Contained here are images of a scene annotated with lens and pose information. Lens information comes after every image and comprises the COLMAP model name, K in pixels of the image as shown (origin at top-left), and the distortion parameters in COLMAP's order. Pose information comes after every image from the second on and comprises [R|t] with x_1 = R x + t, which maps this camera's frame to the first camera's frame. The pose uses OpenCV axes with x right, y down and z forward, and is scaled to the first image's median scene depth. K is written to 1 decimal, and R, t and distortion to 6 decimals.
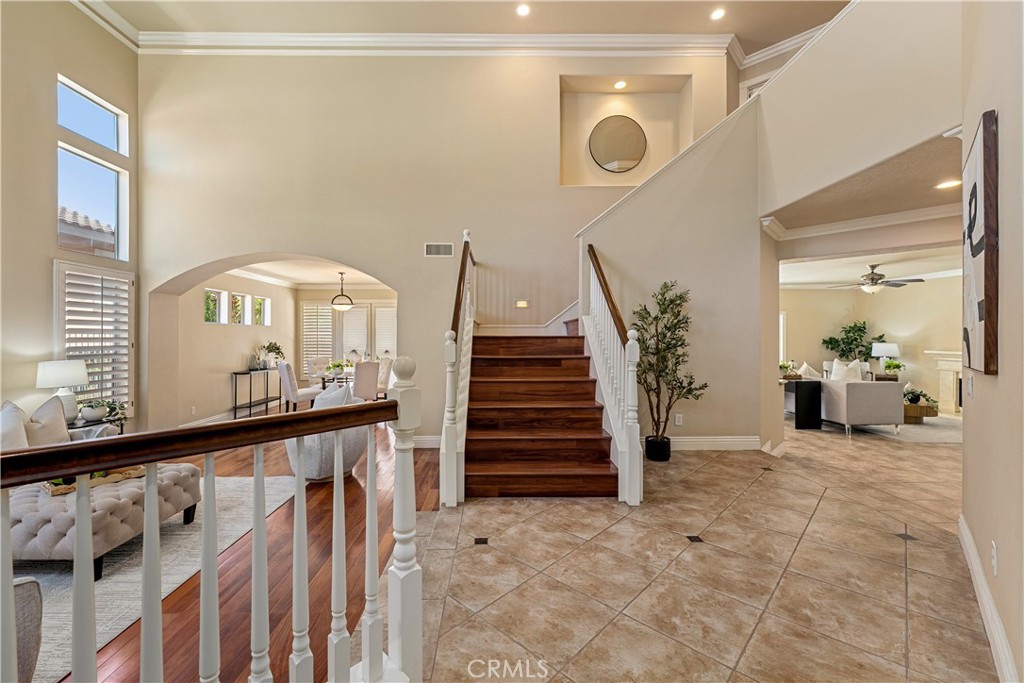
lens RADIAL K [[408.2, 0, 506.1], [0, 408.2, 336.4], [0, 0, 1]] dist [-0.000313, 0.000131]
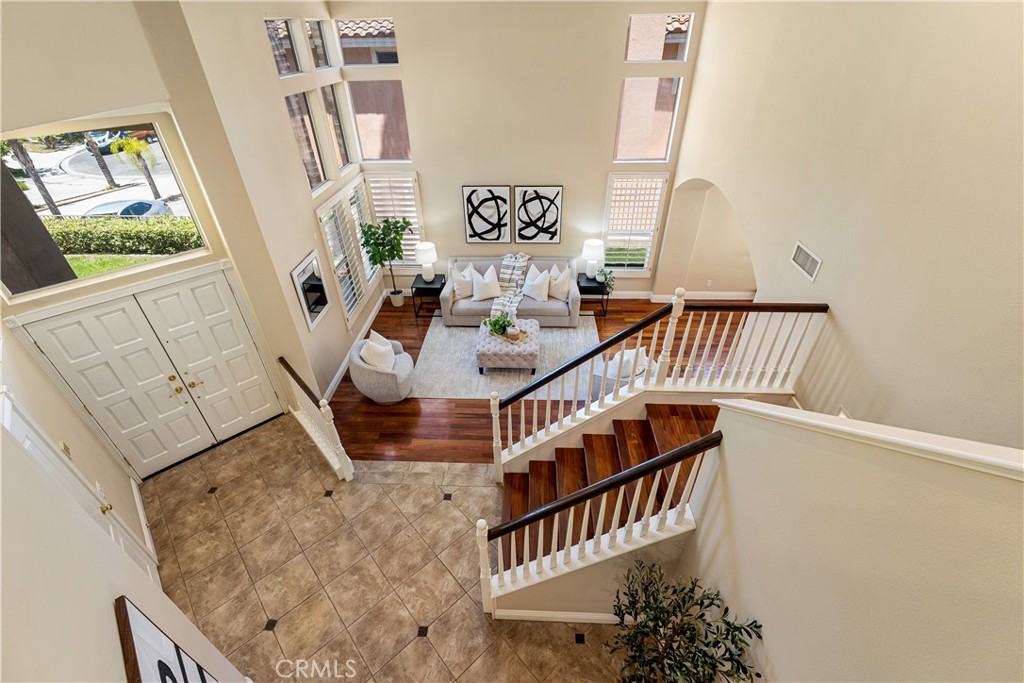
lens RADIAL K [[445.0, 0, 510.7], [0, 445.0, 339.3], [0, 0, 1]] dist [-0.001163, -0.000009]
pose [[-0.056995, 0.578423, -0.813744, 1.160351], [0.011716, 0.815400, 0.578780, -1.236878], [0.998306, 0.023454, -0.053250, 1.433491]]
